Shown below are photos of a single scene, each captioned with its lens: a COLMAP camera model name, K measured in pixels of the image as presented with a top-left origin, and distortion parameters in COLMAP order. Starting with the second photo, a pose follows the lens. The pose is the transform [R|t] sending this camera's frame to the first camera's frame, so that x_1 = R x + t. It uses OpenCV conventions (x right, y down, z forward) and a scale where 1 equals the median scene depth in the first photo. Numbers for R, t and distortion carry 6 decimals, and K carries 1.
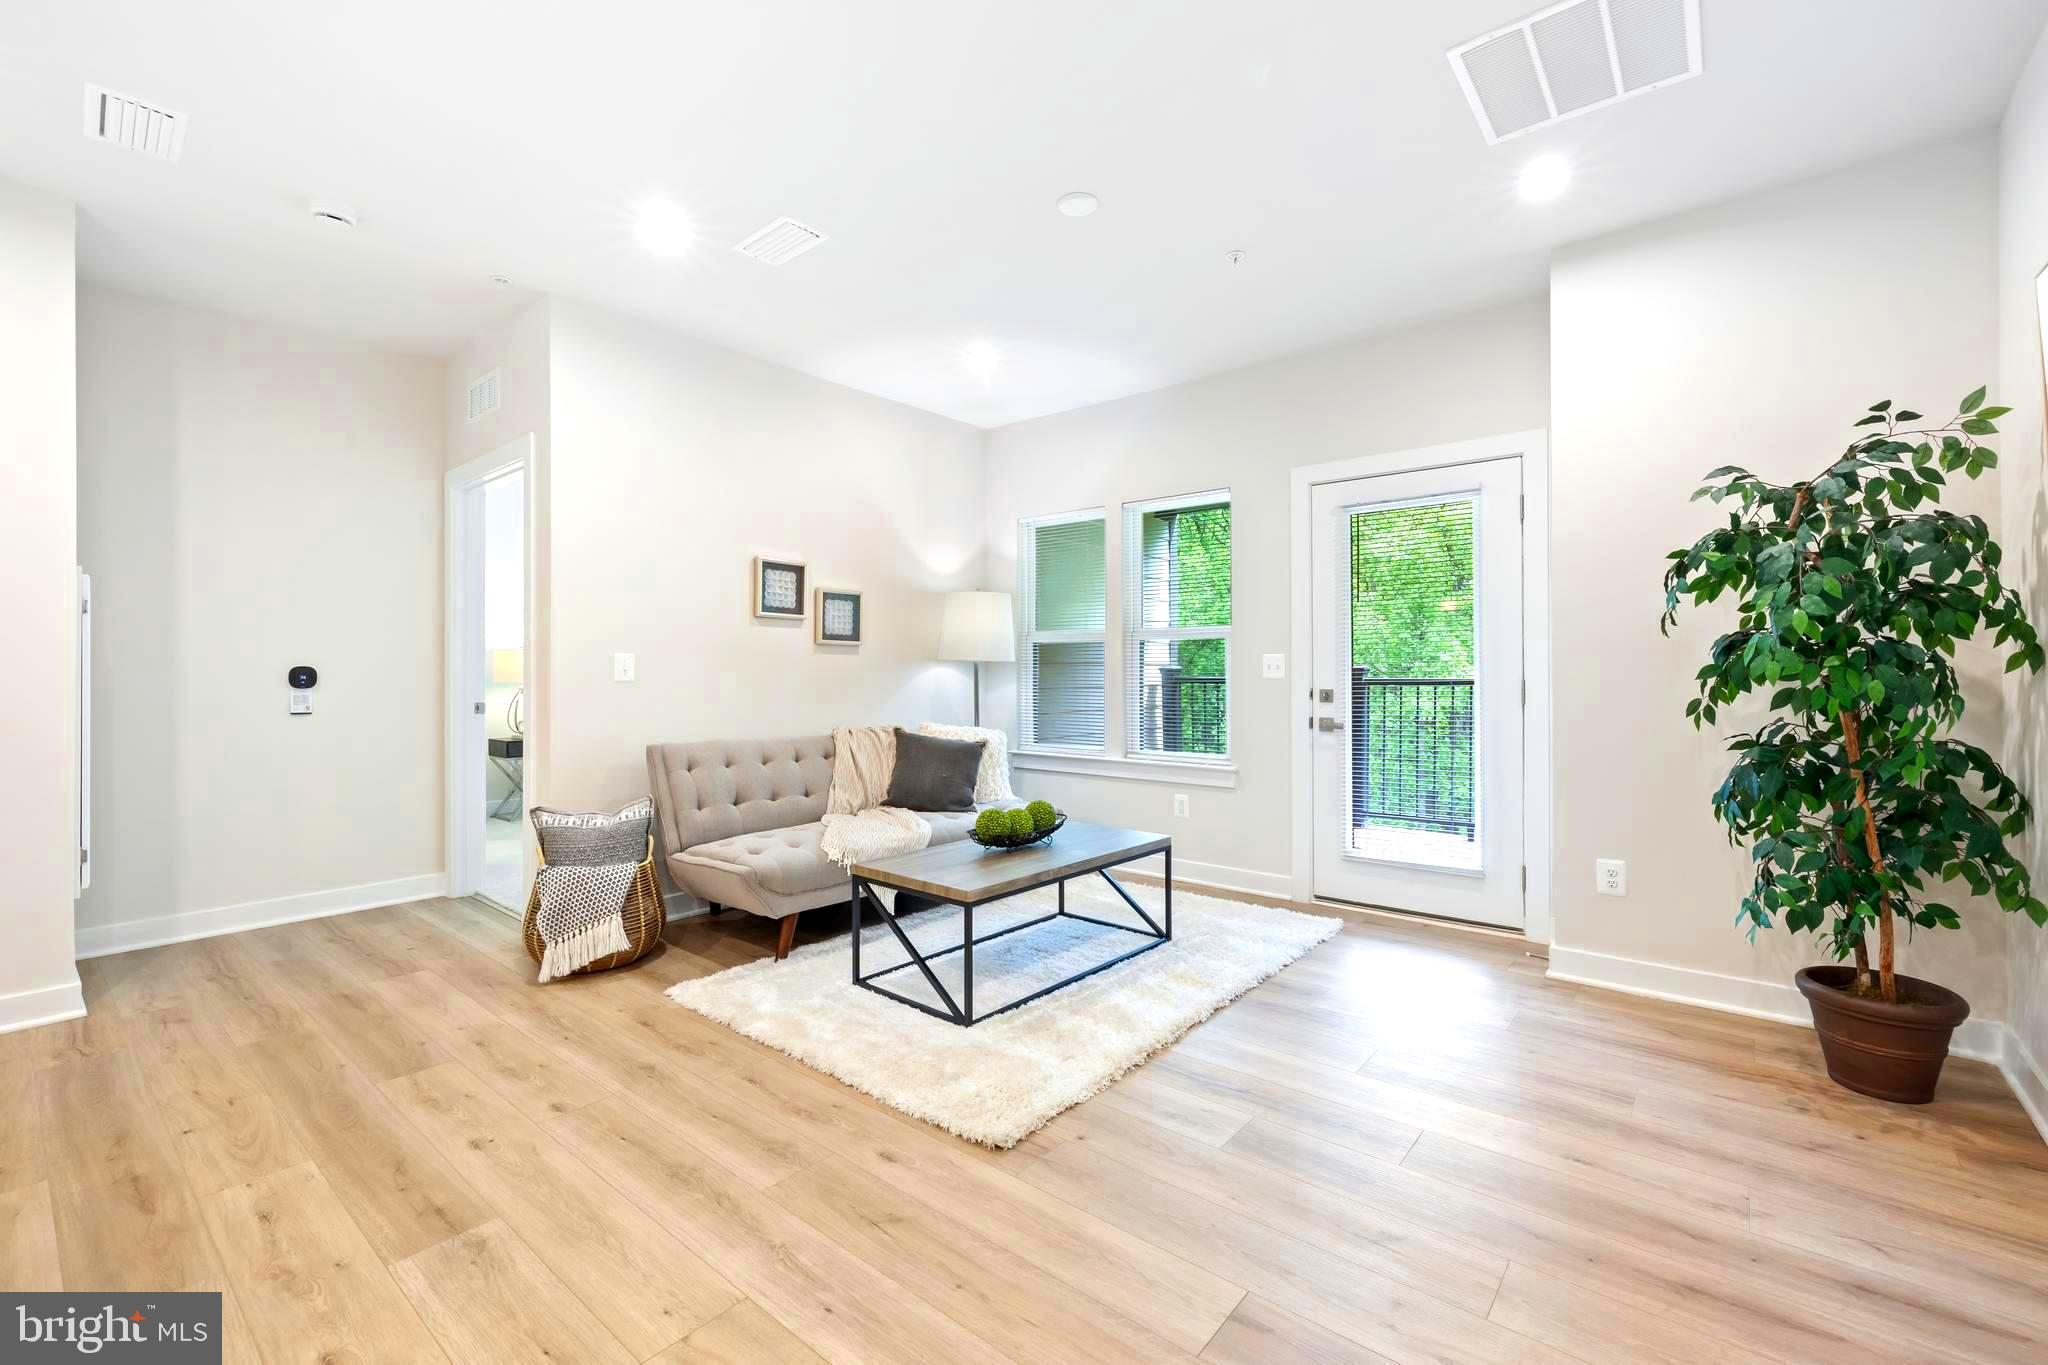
lens RADIAL K [[865.7, 0, 1020.1], [0, 865.7, 670.2], [0, 0, 1]] dist [0.007421, -0.000901]
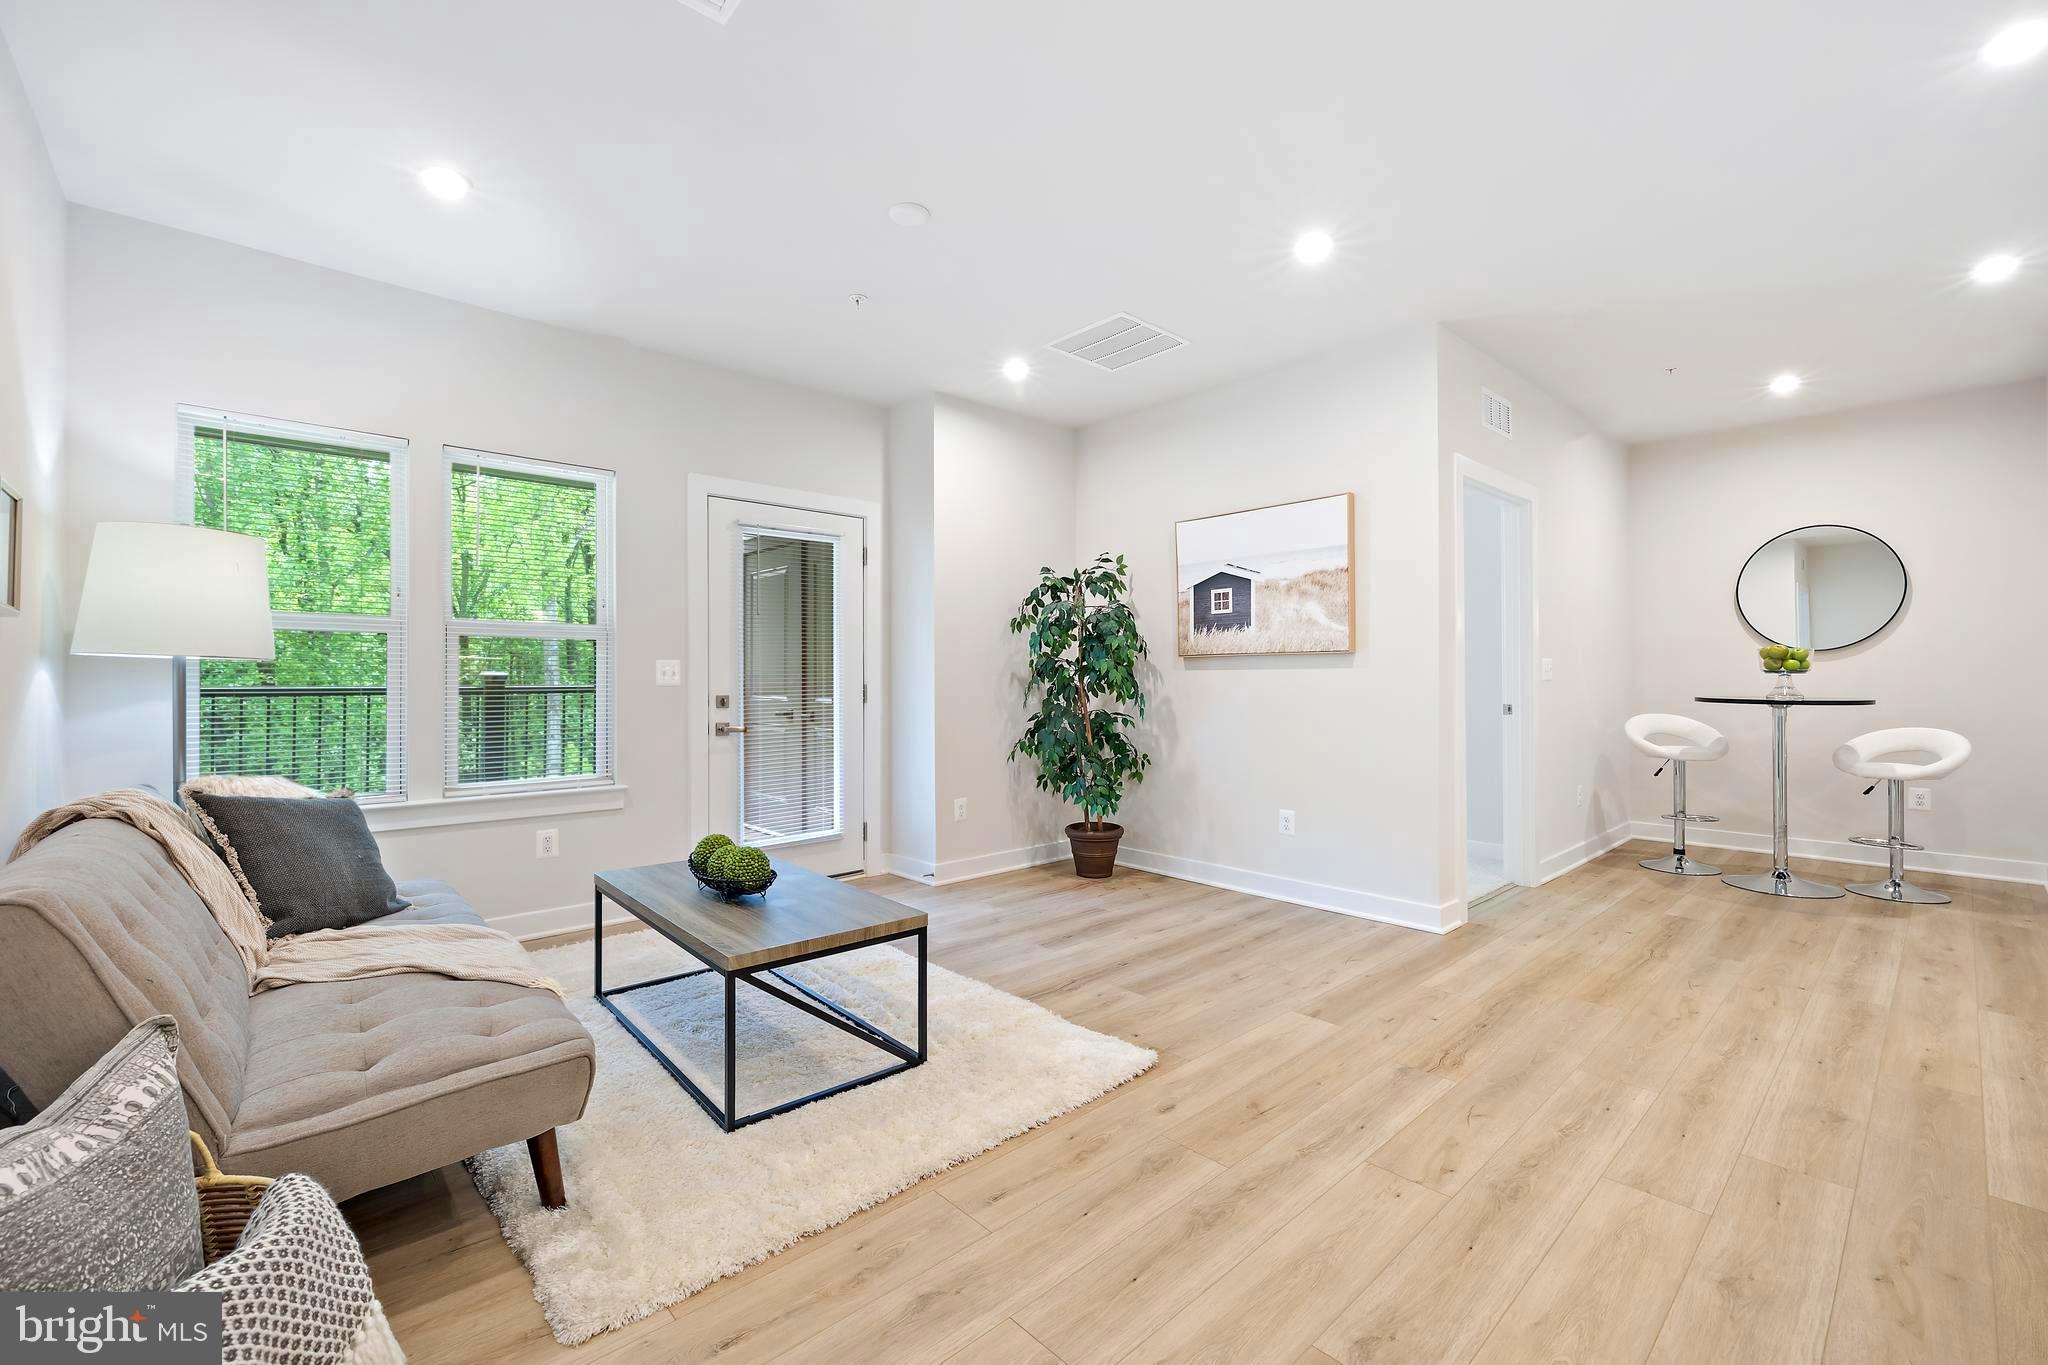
lens RADIAL K [[865.7, 0, 1021.2], [0, 865.7, 675.7], [0, 0, 1]] dist [0.007421, -0.000901]
pose [[0.127646, 0.004027, 0.991812, -0.971307], [-0.000131, 0.999992, -0.004043, 0.003895], [-0.991820, 0.000387, 0.127645, 0.785000]]
